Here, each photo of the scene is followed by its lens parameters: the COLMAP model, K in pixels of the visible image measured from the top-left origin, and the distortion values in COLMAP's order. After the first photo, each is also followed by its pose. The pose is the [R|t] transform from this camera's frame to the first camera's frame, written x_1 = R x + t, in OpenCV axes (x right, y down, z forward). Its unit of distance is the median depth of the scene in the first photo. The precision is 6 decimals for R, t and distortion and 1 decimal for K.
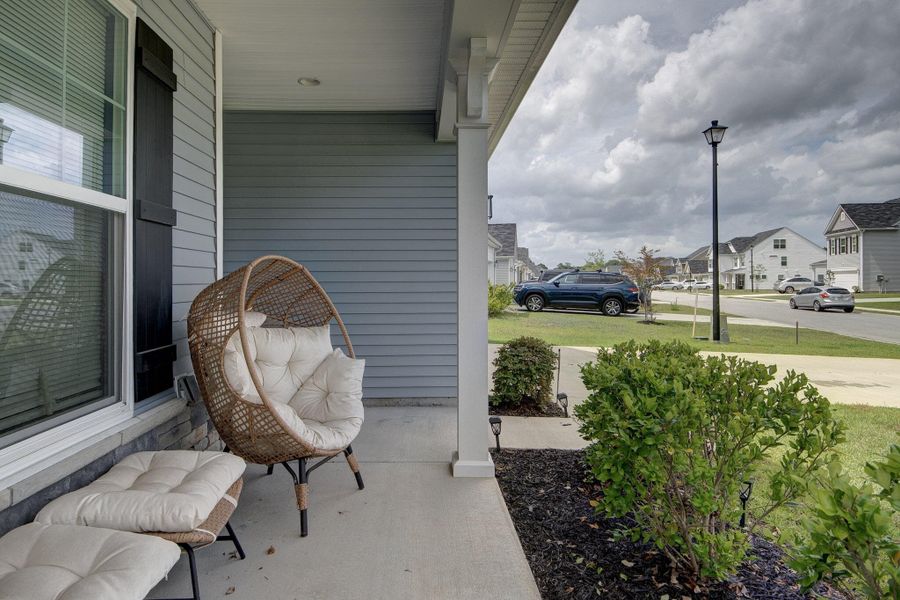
lens RADIAL K [[519.6, 0, 426.2], [0, 519.6, 280.2], [0, 0, 1]] dist [-0.000698, -0.004814]
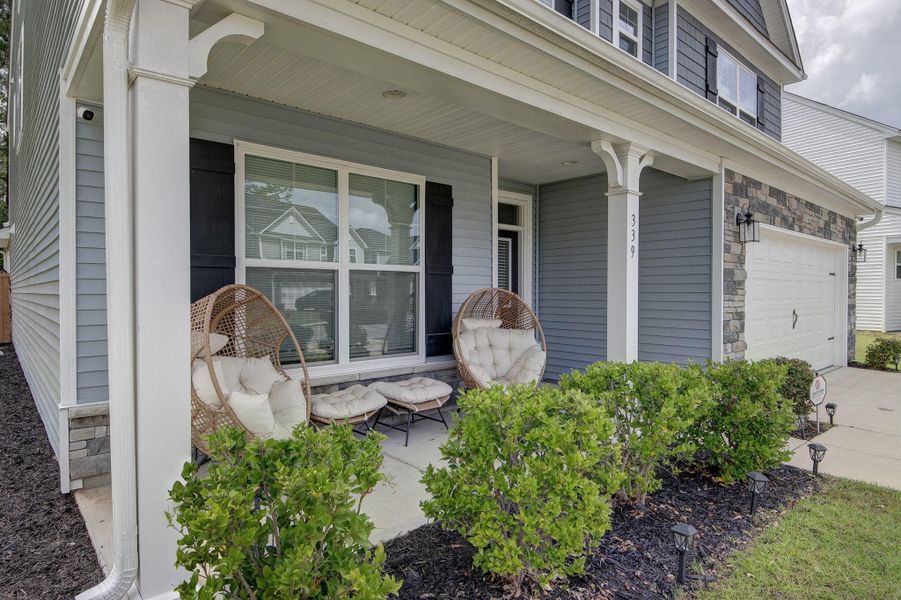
lens RADIAL K [[520.1, 0, 453.8], [0, 520.1, 292.5], [0, 0, 1]] dist [-0.000698, -0.004814]
pose [[0.633785, 0.008870, -0.773459, 1.064149], [-0.001219, 0.999944, 0.010468, -0.052450], [0.773508, -0.005692, 0.633760, -0.270070]]
